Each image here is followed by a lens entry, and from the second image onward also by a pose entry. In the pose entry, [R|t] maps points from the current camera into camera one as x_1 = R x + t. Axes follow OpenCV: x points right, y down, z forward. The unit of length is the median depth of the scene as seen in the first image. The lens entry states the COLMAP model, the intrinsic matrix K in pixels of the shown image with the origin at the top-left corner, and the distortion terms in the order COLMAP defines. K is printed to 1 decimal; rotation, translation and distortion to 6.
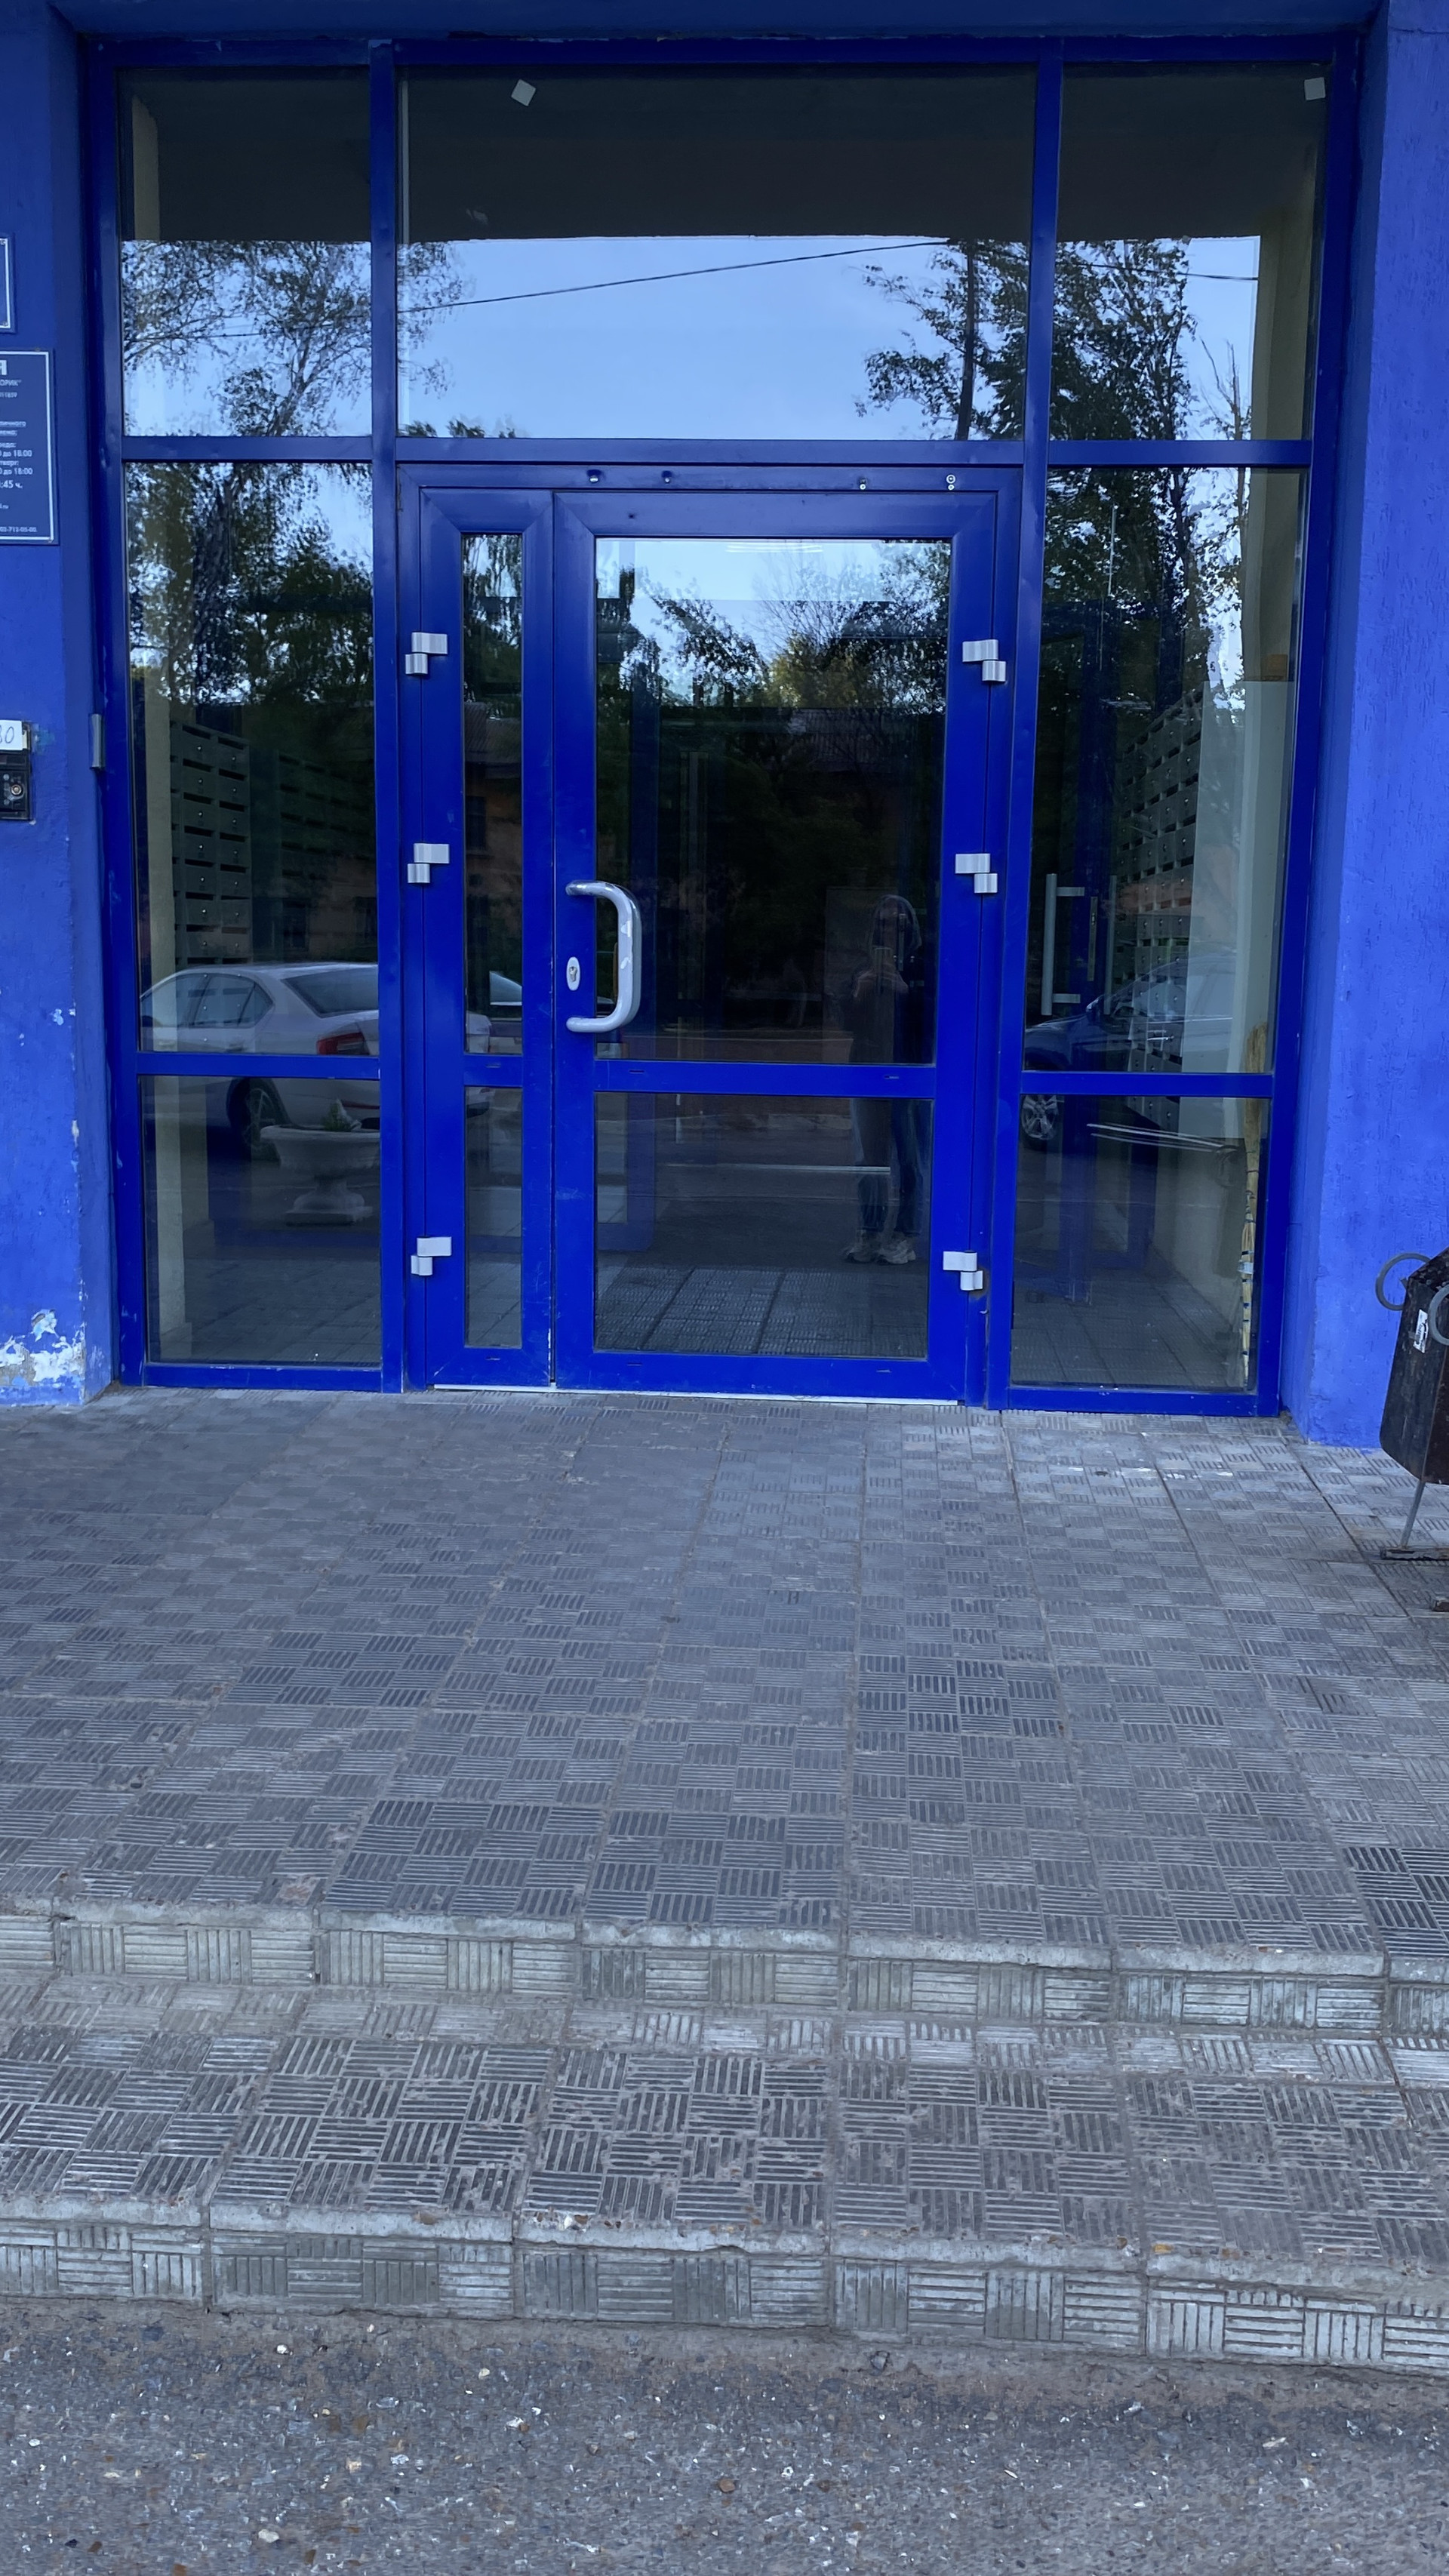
lens RADIAL K [[2161.1, 0, 725.2], [0, 2161.1, 1286.7], [0, 0, 1]] dist [0.005532, 0.005734]
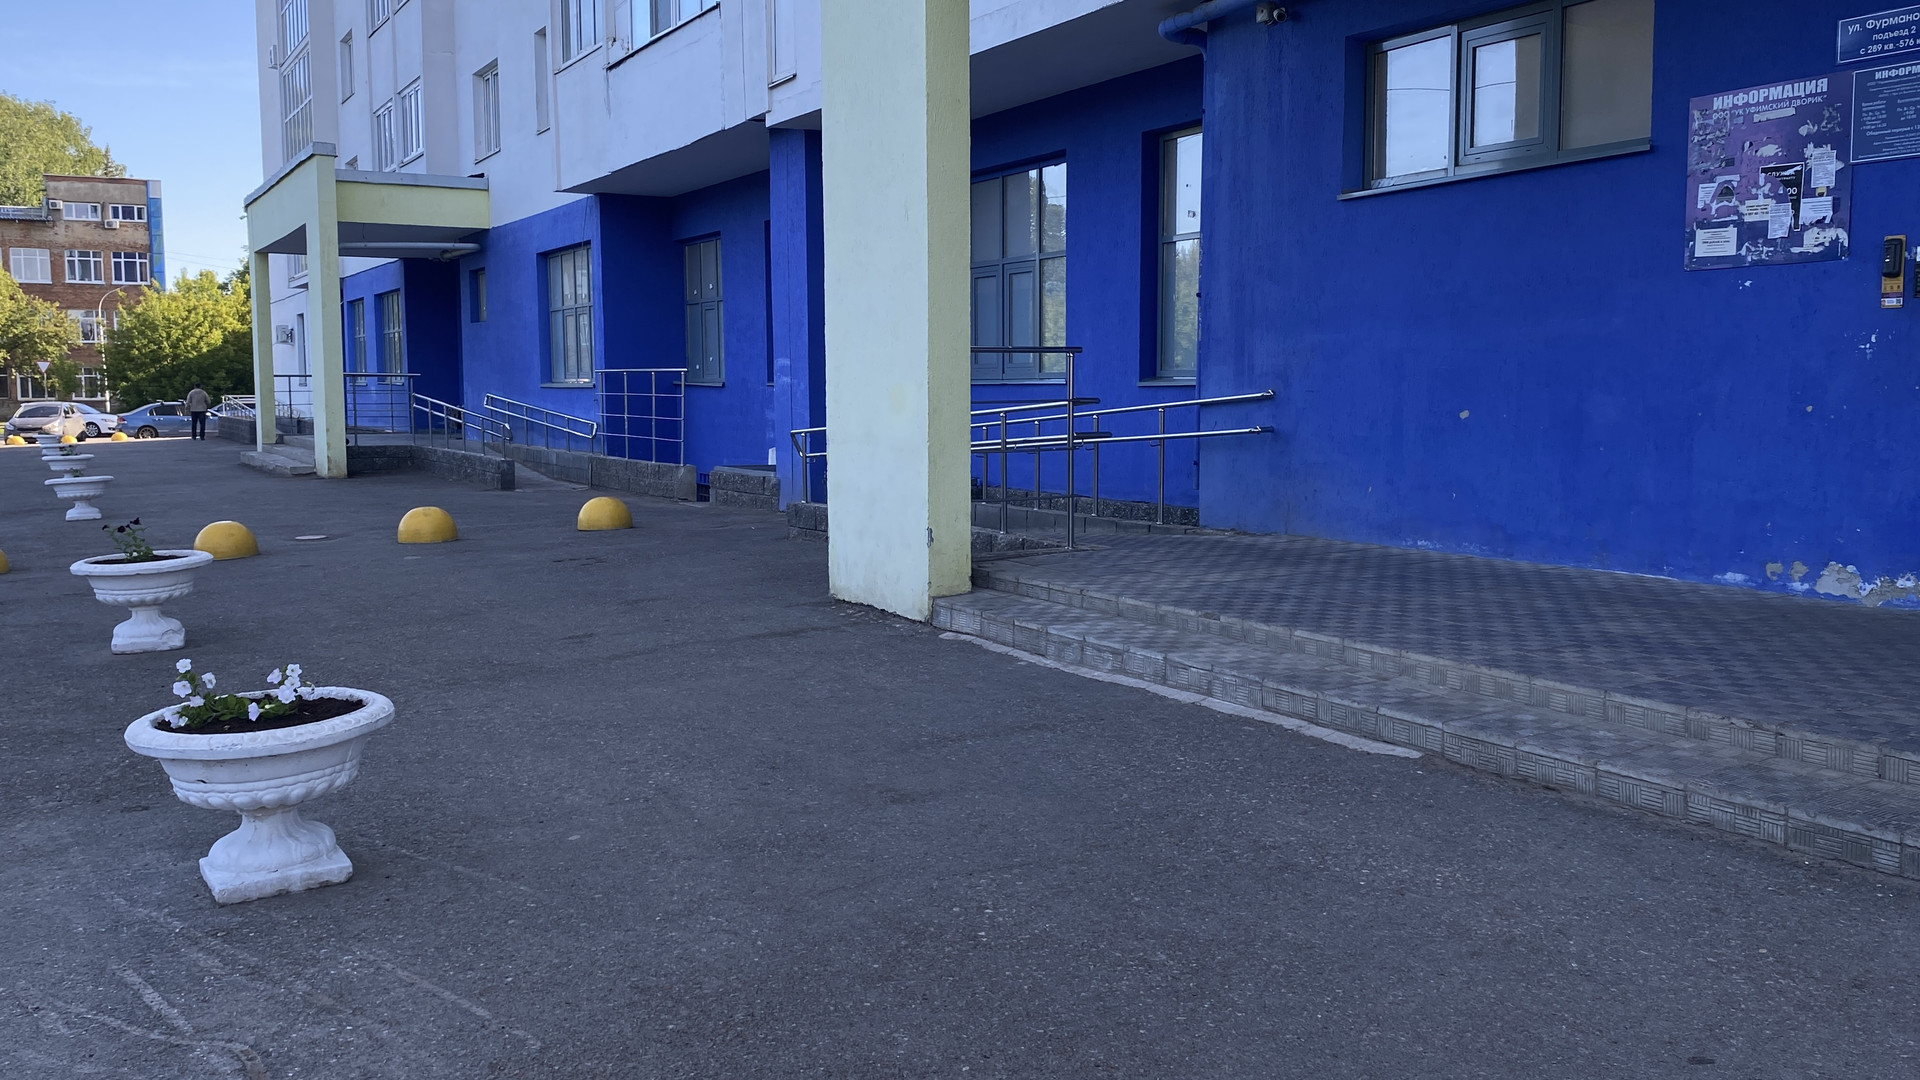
lens RADIAL K [[1610.8, 0, 960.0], [0, 1610.8, 540.0], [0, 0, 1]] dist [0.005532, 0.005734]
pose [[0.546810, 0.065472, -0.834693, 0.863717], [-0.121143, 0.992634, -0.001501, 0.217533], [0.828446, 0.101938, 0.550714, -1.018143]]
